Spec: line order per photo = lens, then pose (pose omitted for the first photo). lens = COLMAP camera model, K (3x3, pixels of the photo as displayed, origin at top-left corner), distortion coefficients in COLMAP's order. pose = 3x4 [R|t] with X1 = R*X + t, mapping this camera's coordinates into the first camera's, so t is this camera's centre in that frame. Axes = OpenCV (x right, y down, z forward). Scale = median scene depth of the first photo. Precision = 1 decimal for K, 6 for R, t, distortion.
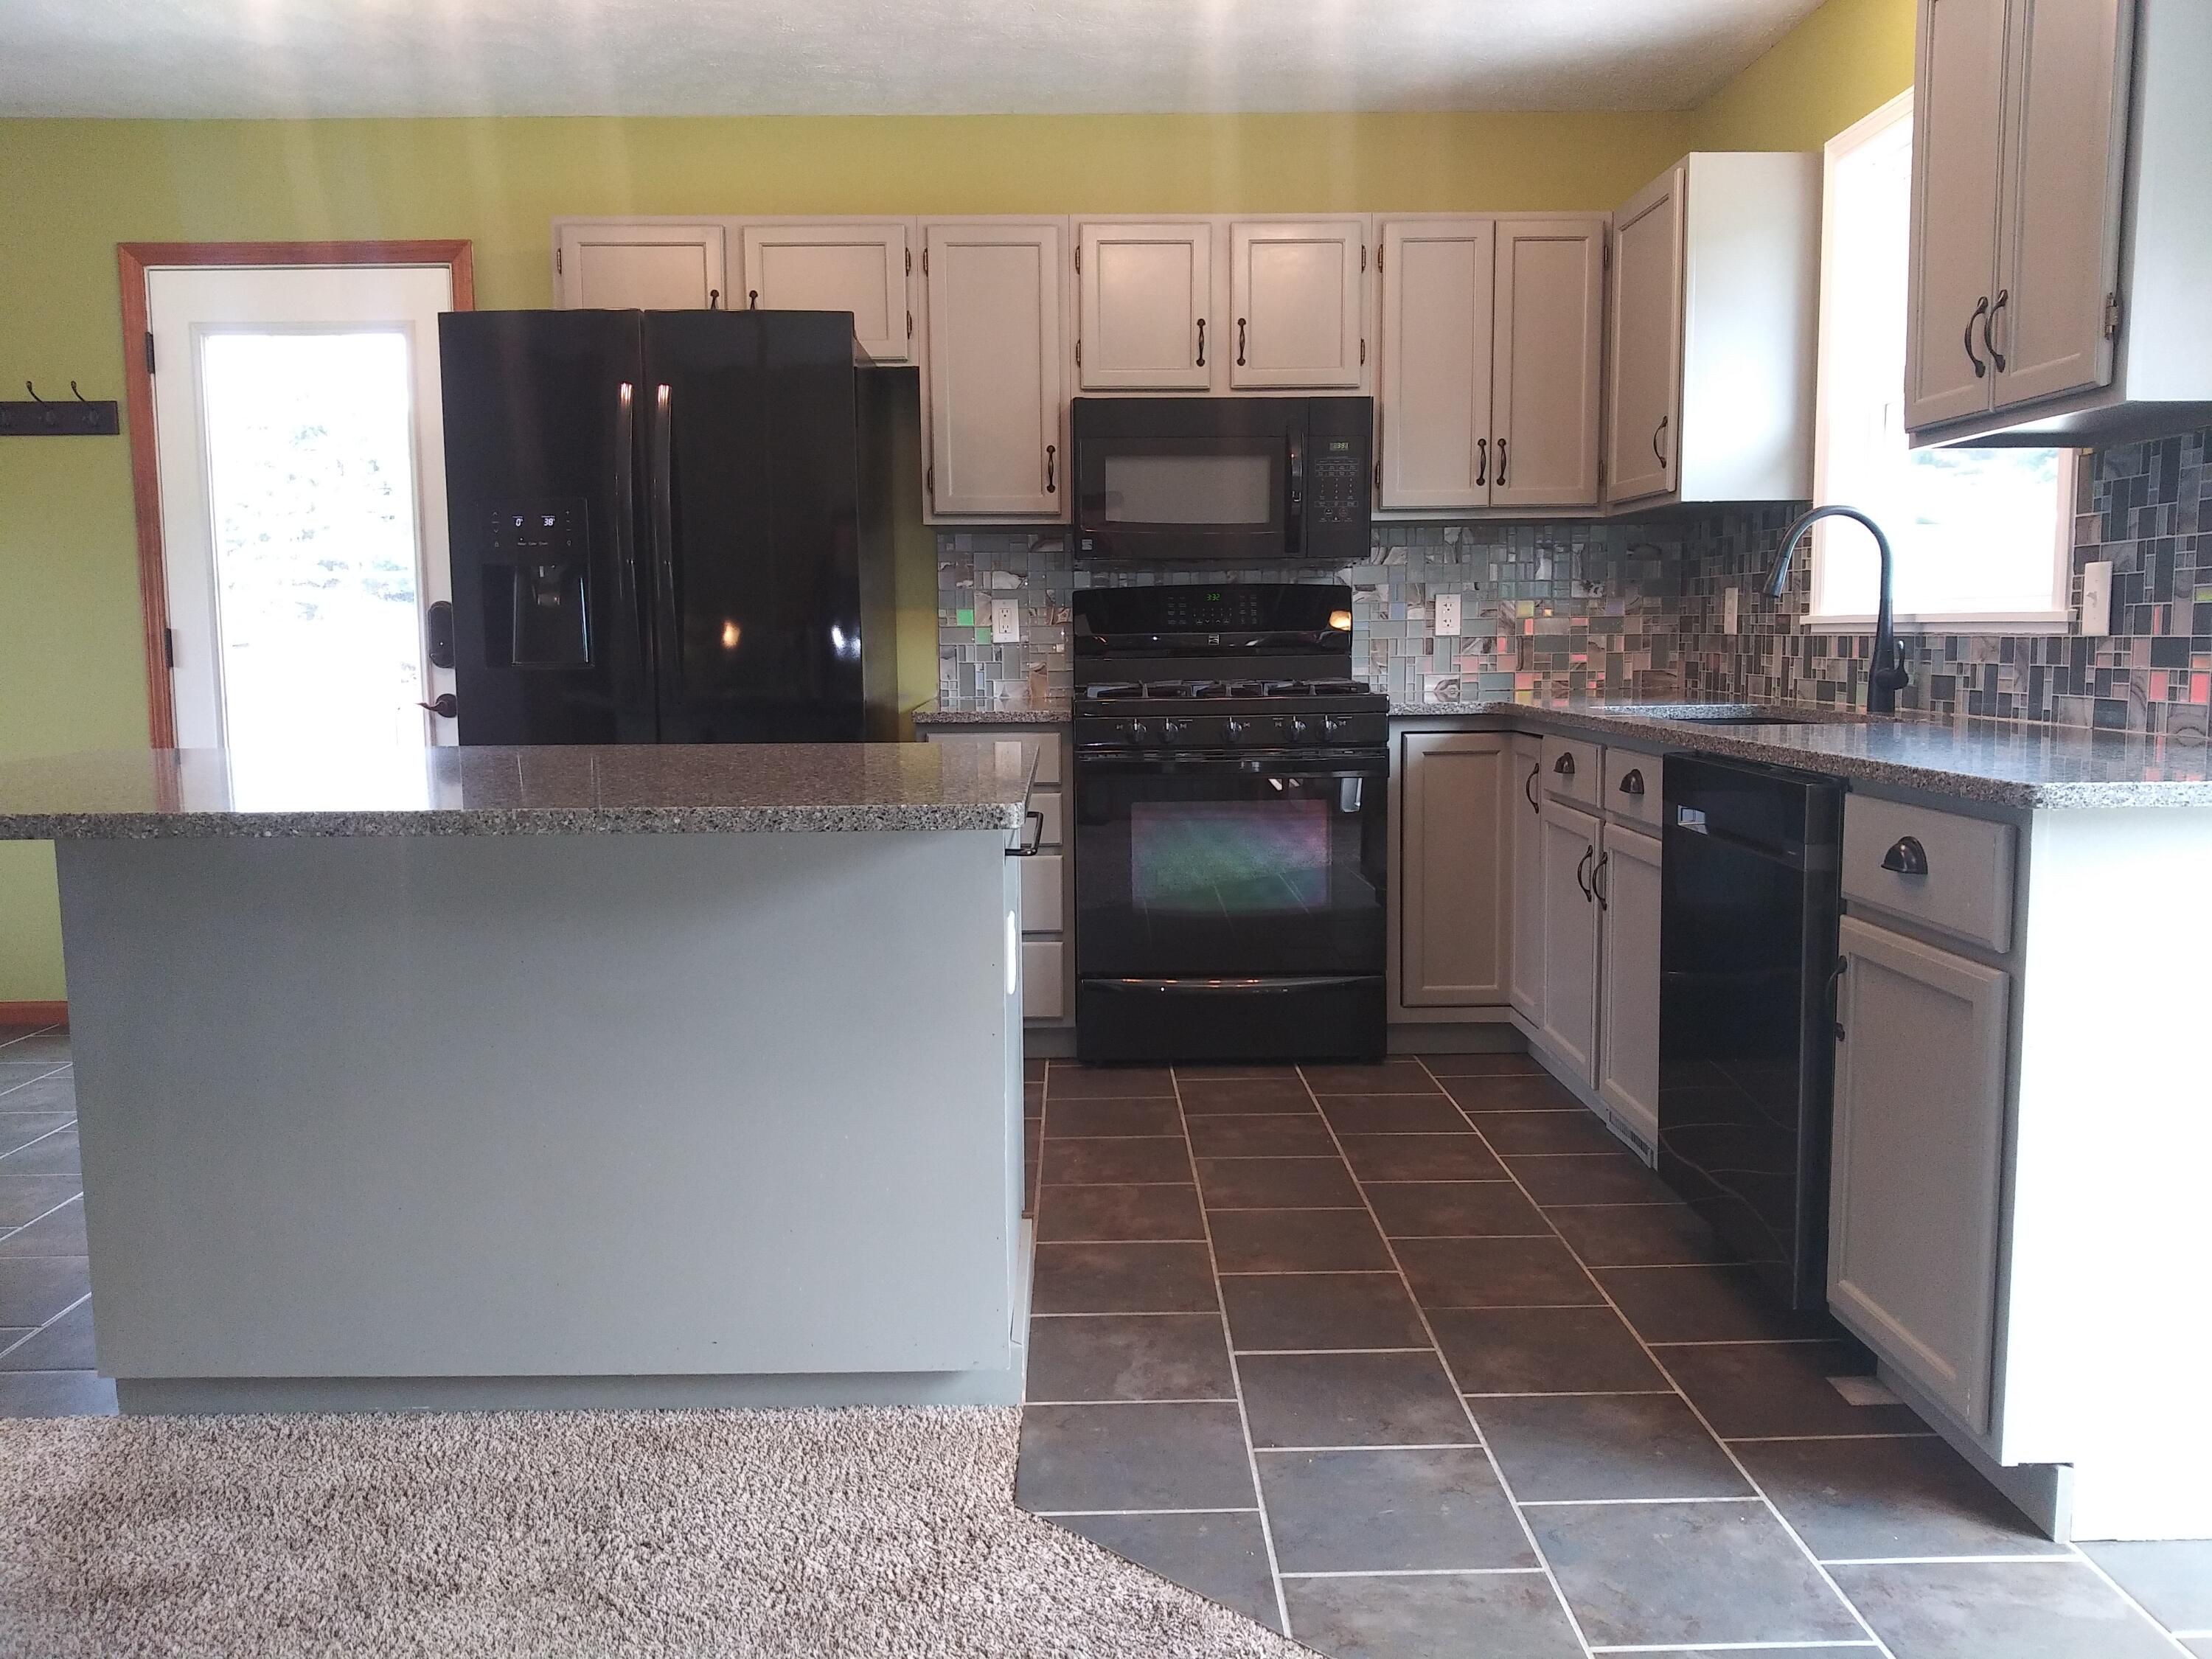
lens RADIAL K [[1696.1, 0, 1115.9], [0, 1696.1, 810.0], [0, 0, 1]] dist [-0.016706, -0.003426]
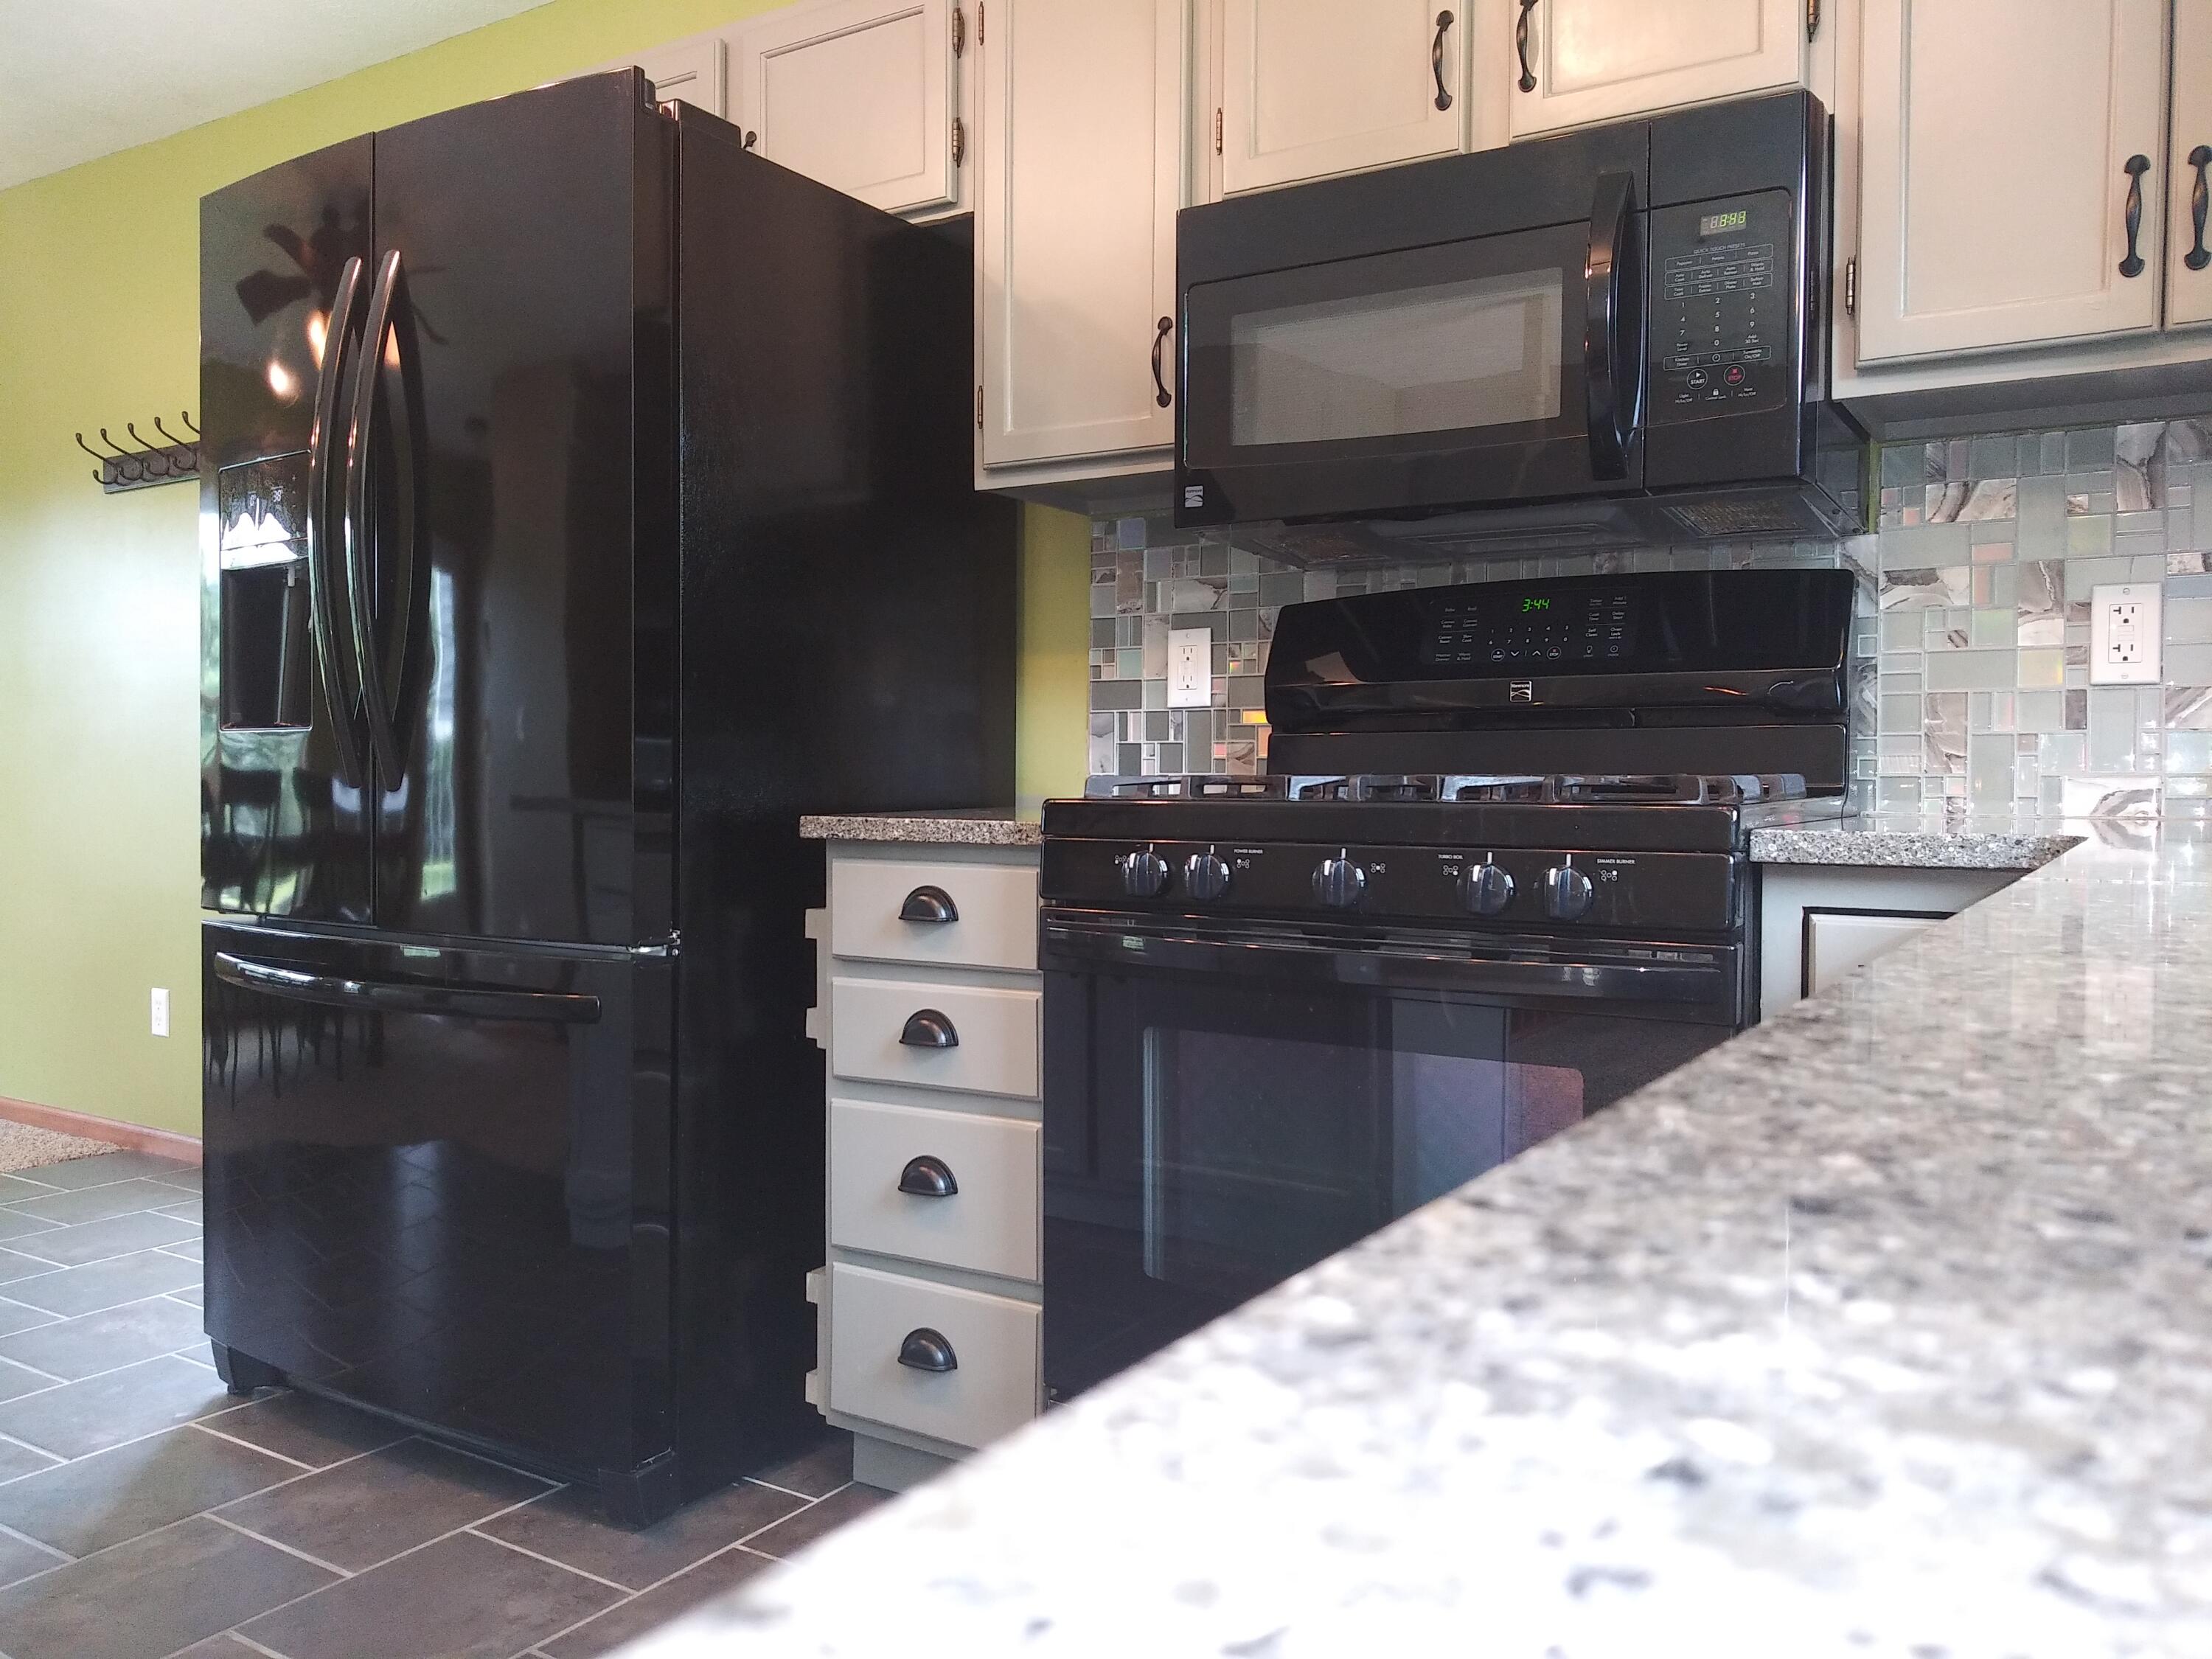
lens RADIAL K [[1731.9, 0, 1106.0], [0, 1731.9, 829.5], [0, 0, 1]] dist [-0.099902, 0.092282]
pose [[0.830226, 0.028553, -0.556695, 0.233331], [-0.066824, 0.996583, -0.048542, -0.032000], [0.553407, 0.077501, 0.829297, 0.551861]]
